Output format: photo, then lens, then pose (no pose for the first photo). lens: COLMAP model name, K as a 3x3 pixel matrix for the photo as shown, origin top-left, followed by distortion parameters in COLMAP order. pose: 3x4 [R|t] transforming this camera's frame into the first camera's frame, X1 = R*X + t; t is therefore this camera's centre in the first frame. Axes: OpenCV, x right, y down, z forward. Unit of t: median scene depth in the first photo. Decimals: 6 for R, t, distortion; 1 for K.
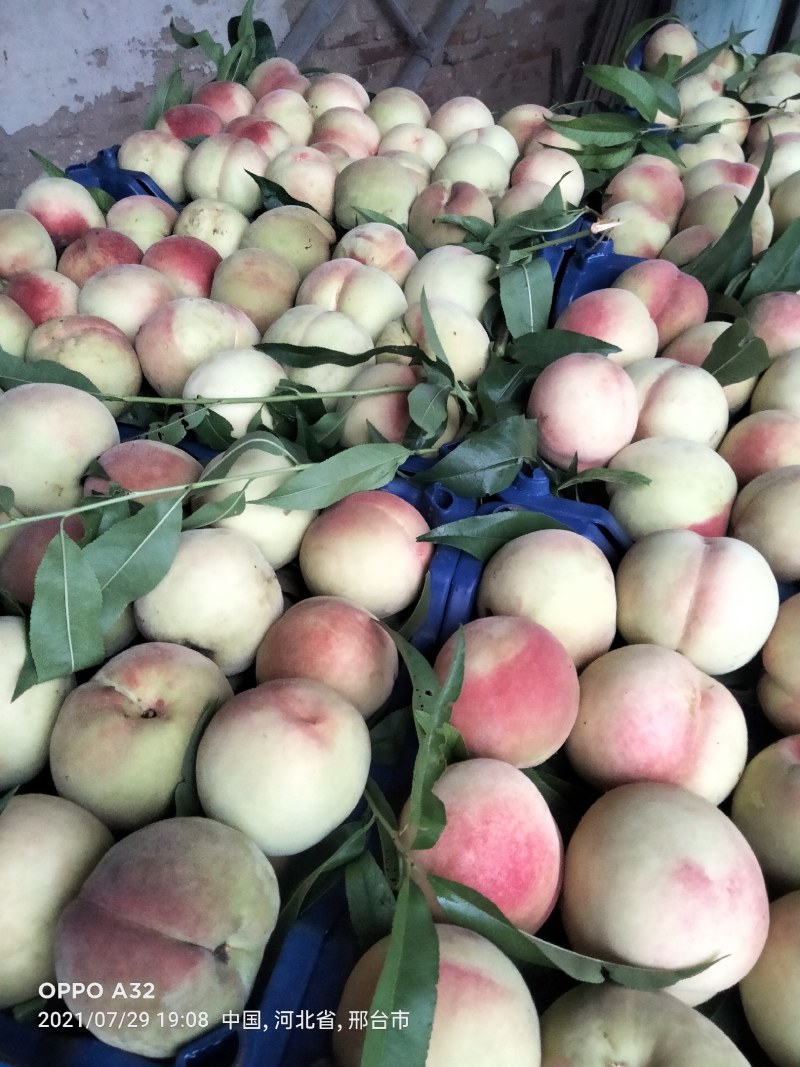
lens RADIAL K [[813.6, 0, 400.0], [0, 813.6, 533.5], [0, 0, 1]] dist [0.023558, 0.001923]
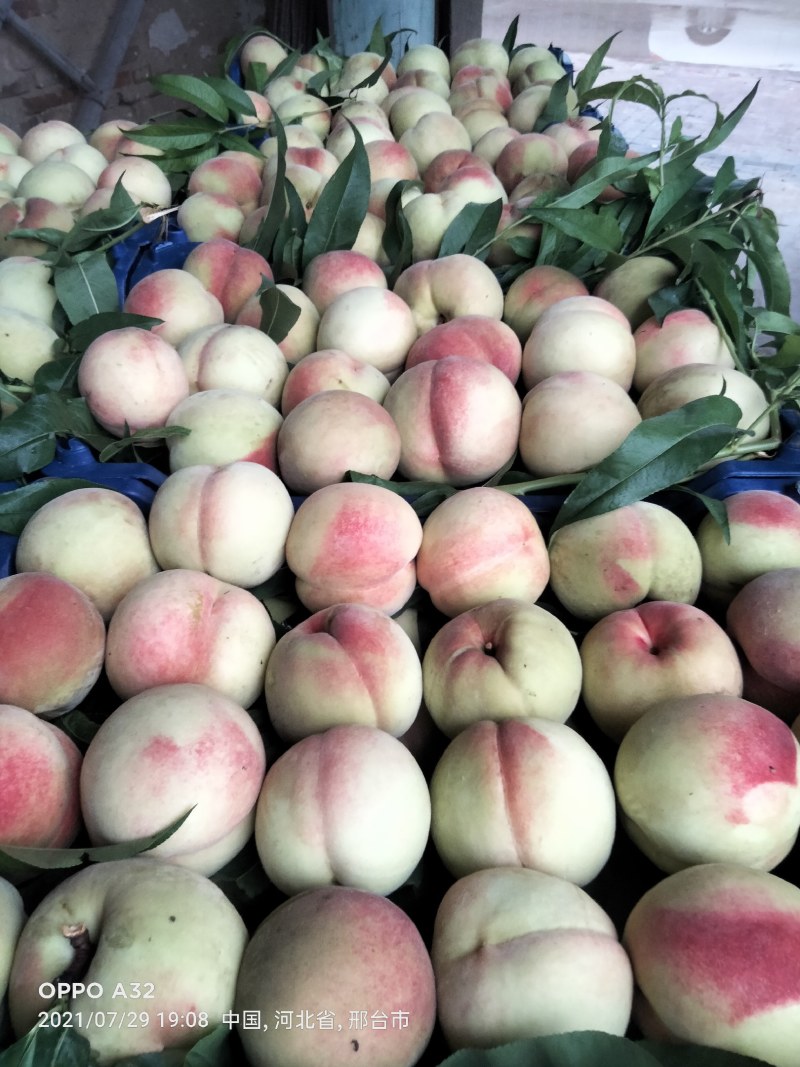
lens RADIAL K [[813.6, 0, 400.0], [0, 813.6, 533.5], [0, 0, 1]] dist [0.023558, 0.001923]
pose [[0.952859, -0.226342, 0.202064, 0.279340], [0.233091, 0.972404, -0.009932, 0.123034], [-0.194240, 0.056563, 0.979322, -0.084073]]
